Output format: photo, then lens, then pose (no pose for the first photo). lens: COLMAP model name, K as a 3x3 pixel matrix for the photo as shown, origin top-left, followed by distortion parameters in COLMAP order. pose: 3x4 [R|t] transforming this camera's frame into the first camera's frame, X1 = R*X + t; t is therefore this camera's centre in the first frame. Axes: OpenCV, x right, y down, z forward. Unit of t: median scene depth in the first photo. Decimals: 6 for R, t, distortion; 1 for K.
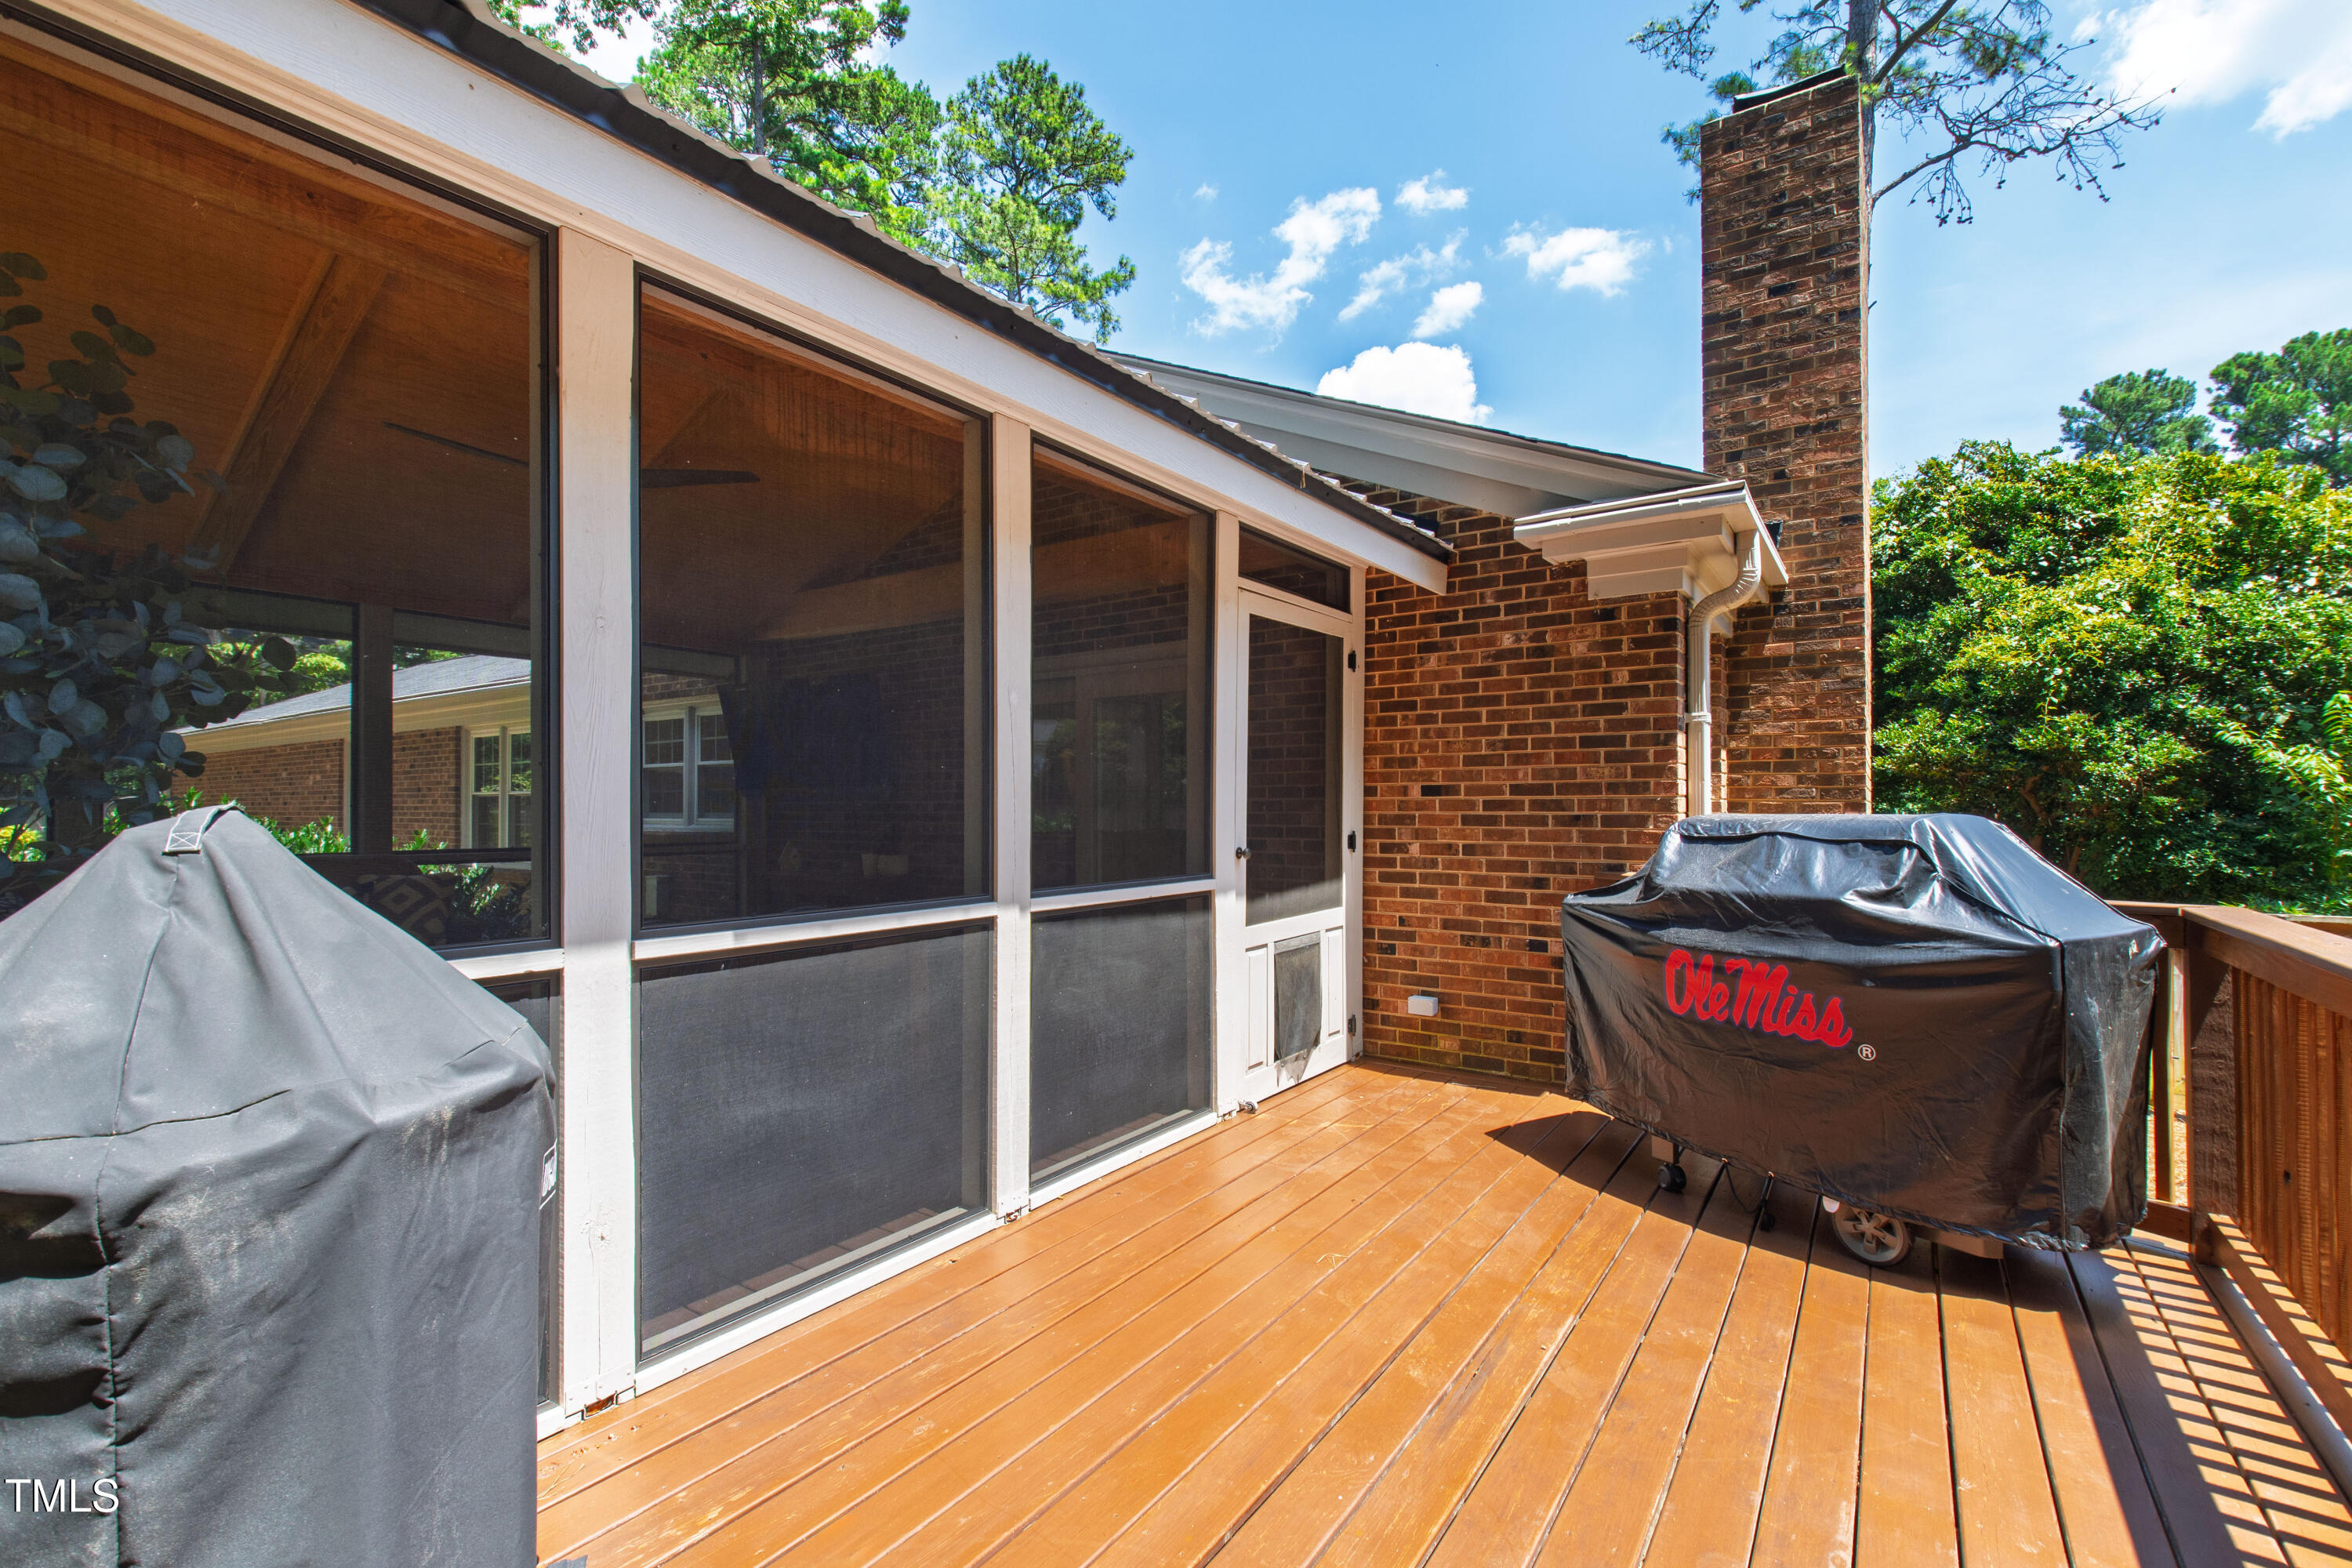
lens RADIAL K [[1037.2, 0, 1173.1], [0, 1037.2, 792.0], [0, 0, 1]] dist [-0.002120, 0.001908]
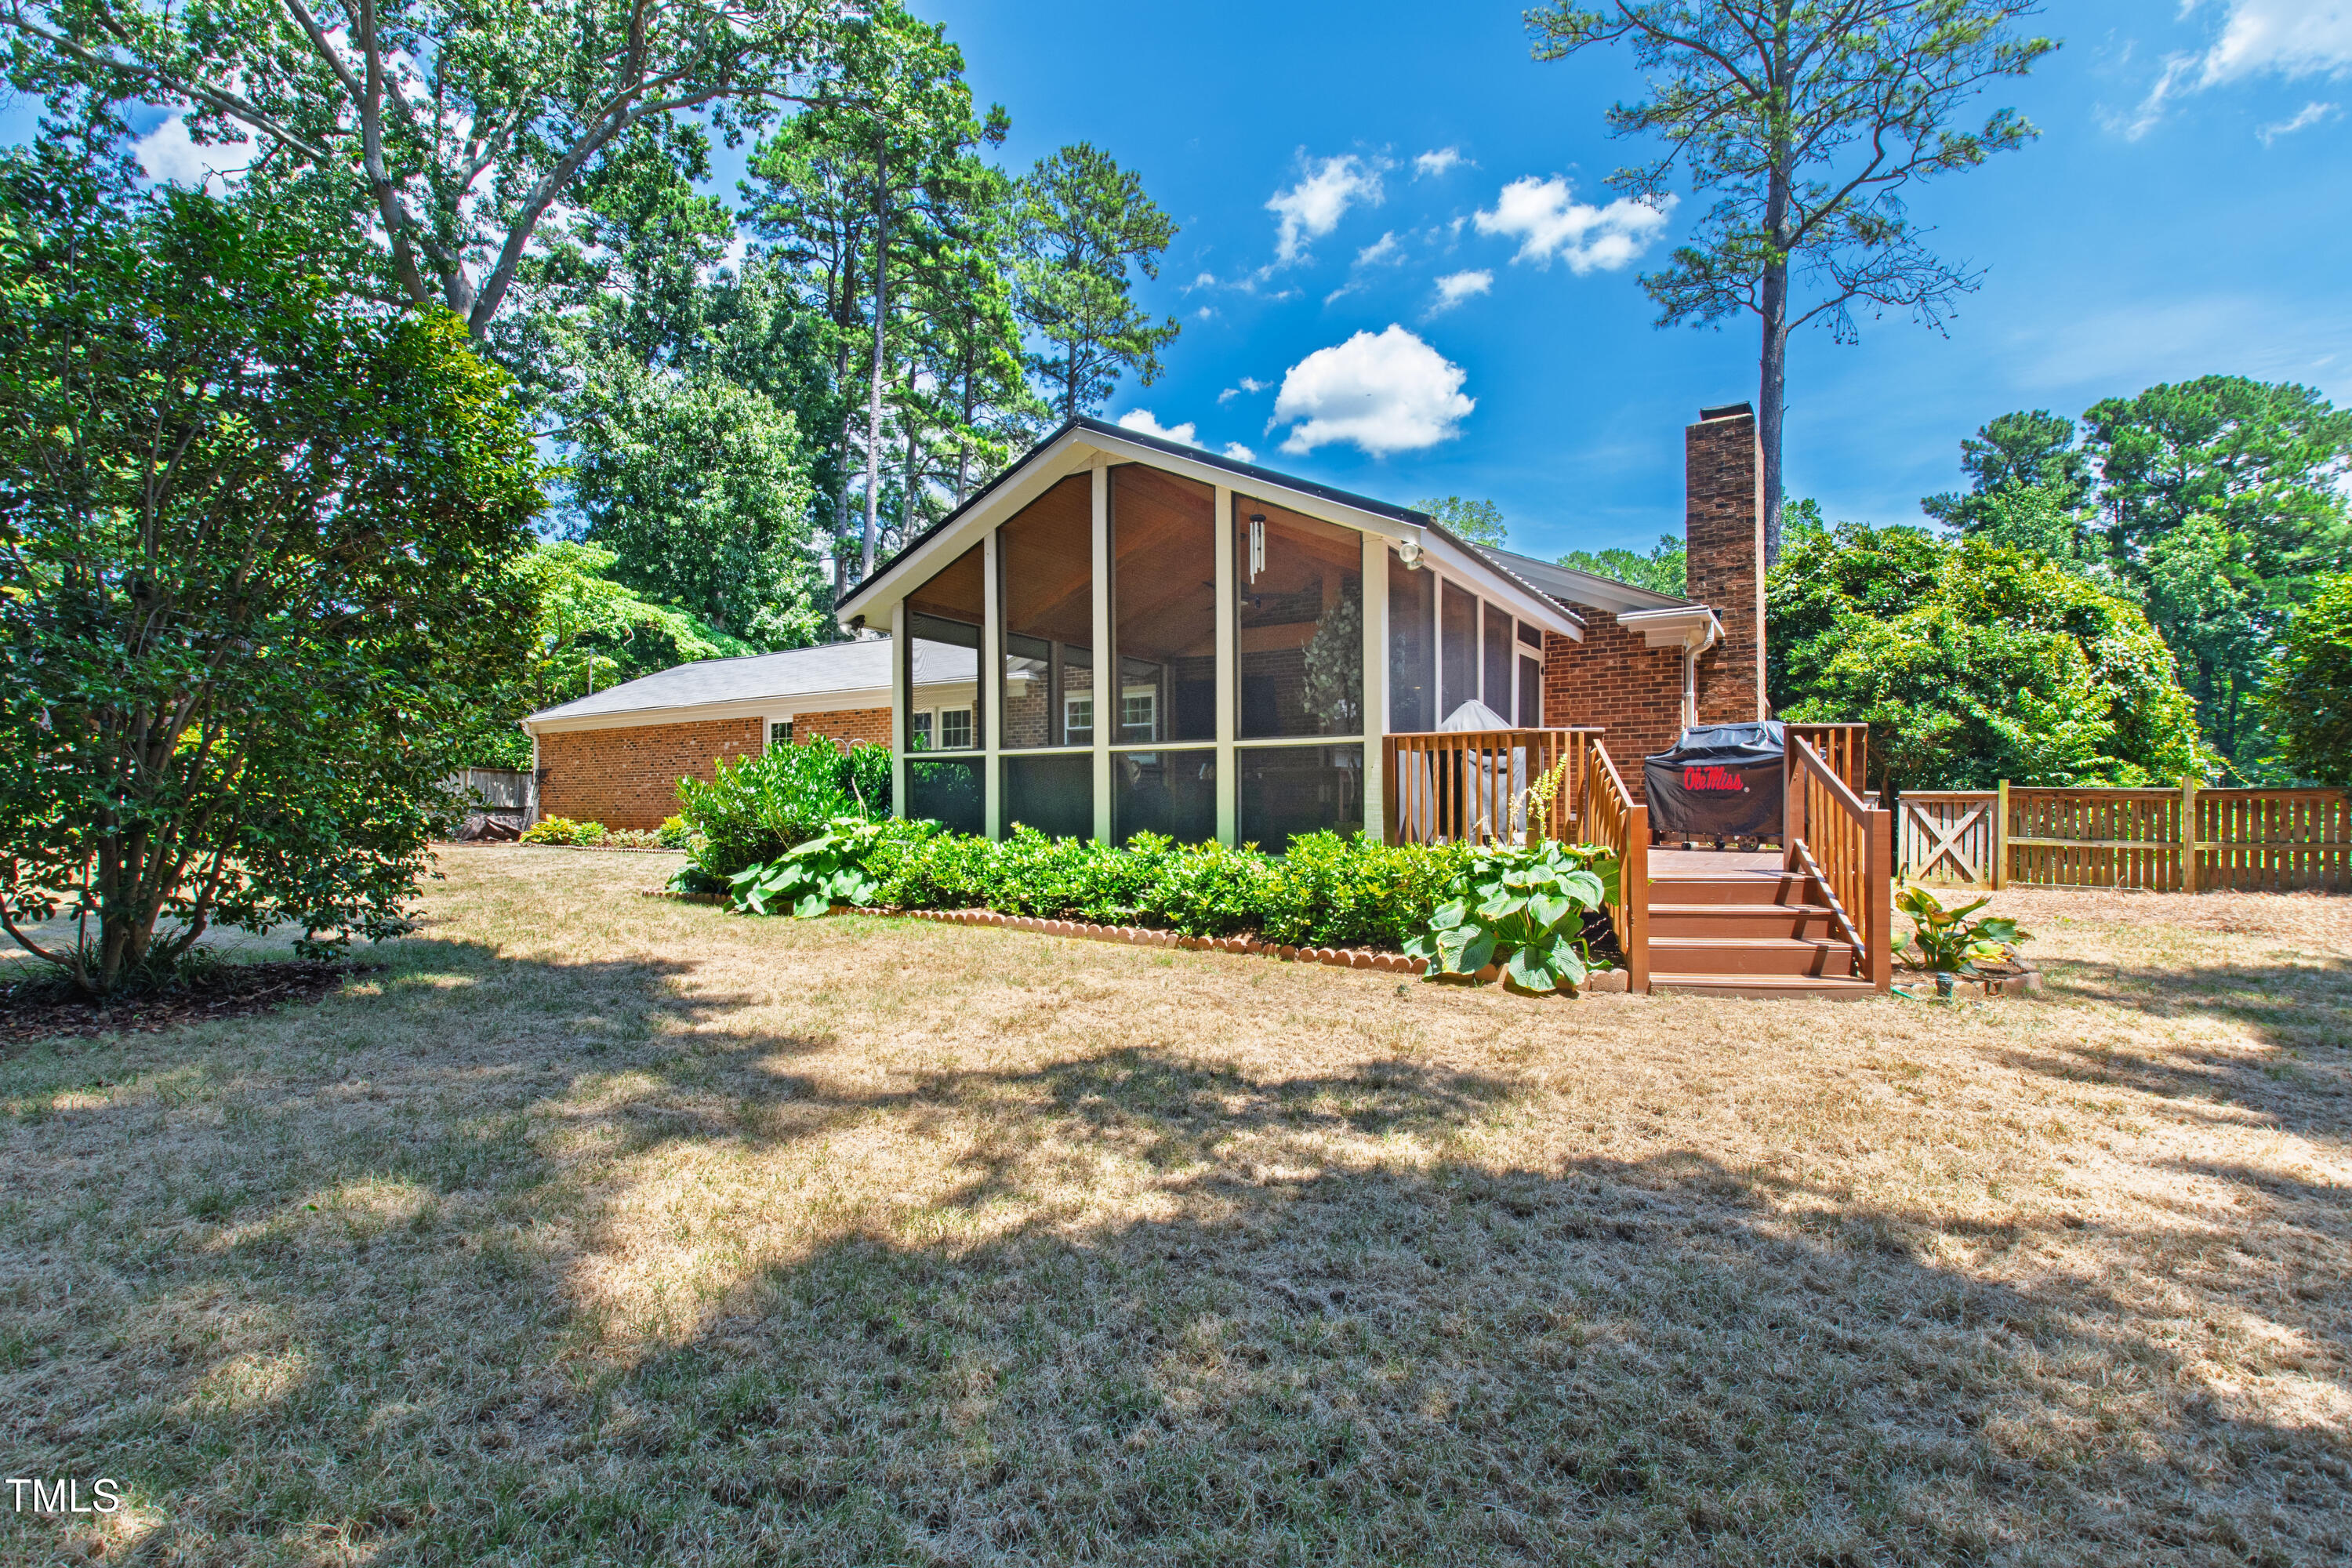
lens RADIAL K [[1037.2, 0, 1175.8], [0, 1037.2, 793.4], [0, 0, 1]] dist [-0.002120, 0.001908]
pose [[0.999015, -0.004468, 0.044144, -0.296766], [0.004411, 0.999989, 0.001384, 0.055751], [-0.044150, -0.001188, 0.999024, -0.508392]]
